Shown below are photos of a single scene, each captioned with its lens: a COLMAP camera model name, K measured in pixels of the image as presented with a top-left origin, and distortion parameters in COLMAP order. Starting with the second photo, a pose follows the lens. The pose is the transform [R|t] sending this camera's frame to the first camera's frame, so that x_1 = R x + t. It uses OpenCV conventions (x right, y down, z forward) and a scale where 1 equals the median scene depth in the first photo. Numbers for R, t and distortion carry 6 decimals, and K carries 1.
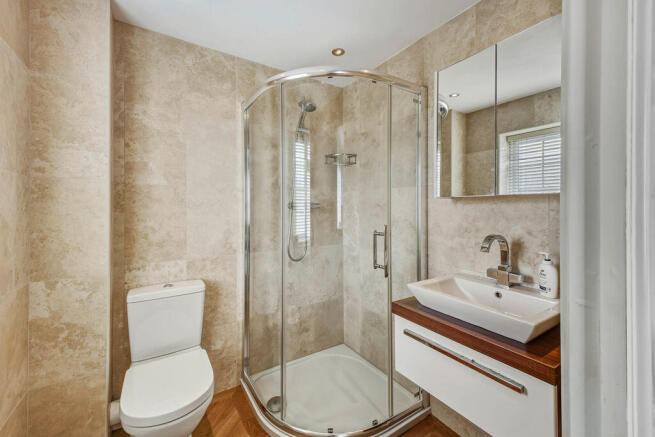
lens RADIAL K [[265.3, 0, 328.0], [0, 265.3, 211.6], [0, 0, 1]] dist [0.013868, -0.000482]
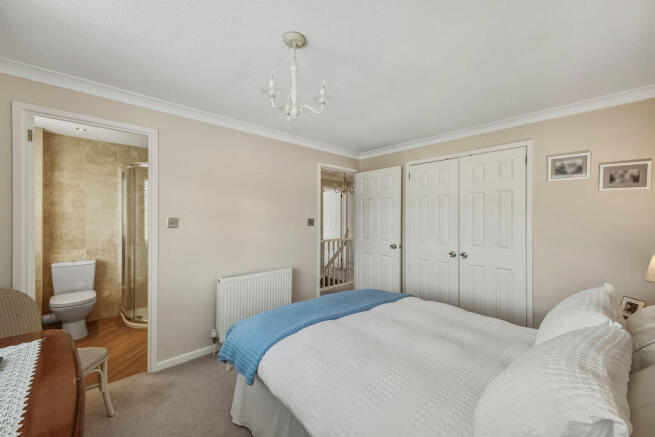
lens RADIAL K [[265.3, 0, 326.5], [0, 265.3, 222.3], [0, 0, 1]] dist [0.013868, -0.000482]
pose [[0.979904, -0.000756, 0.199466, 0.859197], [0.001159, 0.999998, -0.001900, -0.013279], [-0.199464, 0.002093, 0.979903, -1.366076]]
